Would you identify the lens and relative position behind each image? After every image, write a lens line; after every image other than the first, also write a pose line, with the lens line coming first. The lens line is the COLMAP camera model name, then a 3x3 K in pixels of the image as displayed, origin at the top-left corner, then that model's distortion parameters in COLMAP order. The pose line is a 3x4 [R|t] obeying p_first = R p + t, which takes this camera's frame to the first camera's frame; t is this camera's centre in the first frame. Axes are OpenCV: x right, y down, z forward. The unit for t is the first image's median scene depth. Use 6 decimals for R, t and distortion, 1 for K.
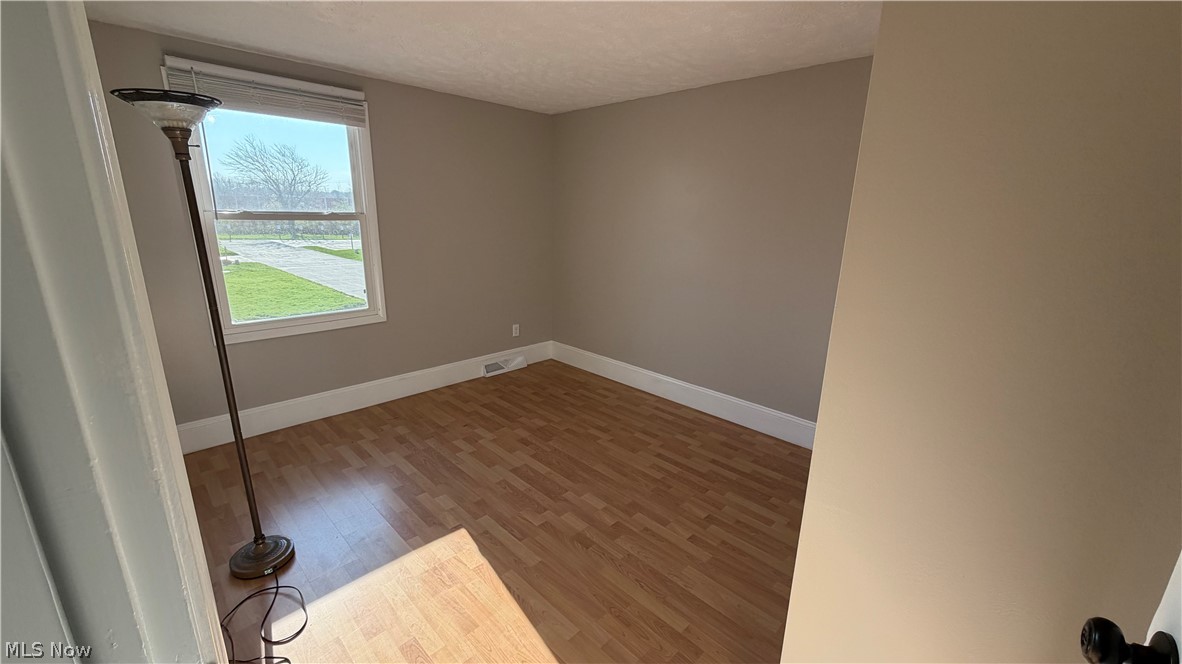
lens RADIAL K [[472.2, 0, 594.8], [0, 472.2, 332.1], [0, 0, 1]] dist [0.000261, 0.000089]
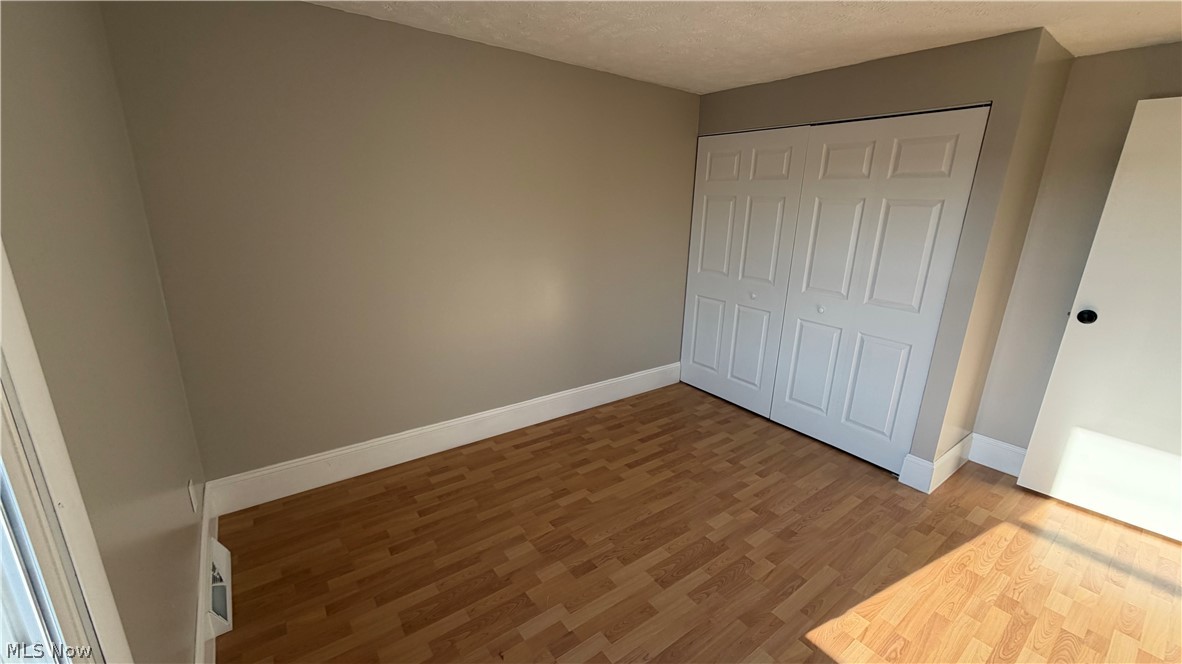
lens RADIAL K [[472.2, 0, 594.8], [0, 472.2, 332.1], [0, 0, 1]] dist [0.000261, 0.000089]
pose [[0.146678, -0.283338, 0.947737, -0.736491], [0.223196, 0.942871, 0.247340, -0.257223], [-0.963675, 0.175252, 0.201538, 0.871632]]
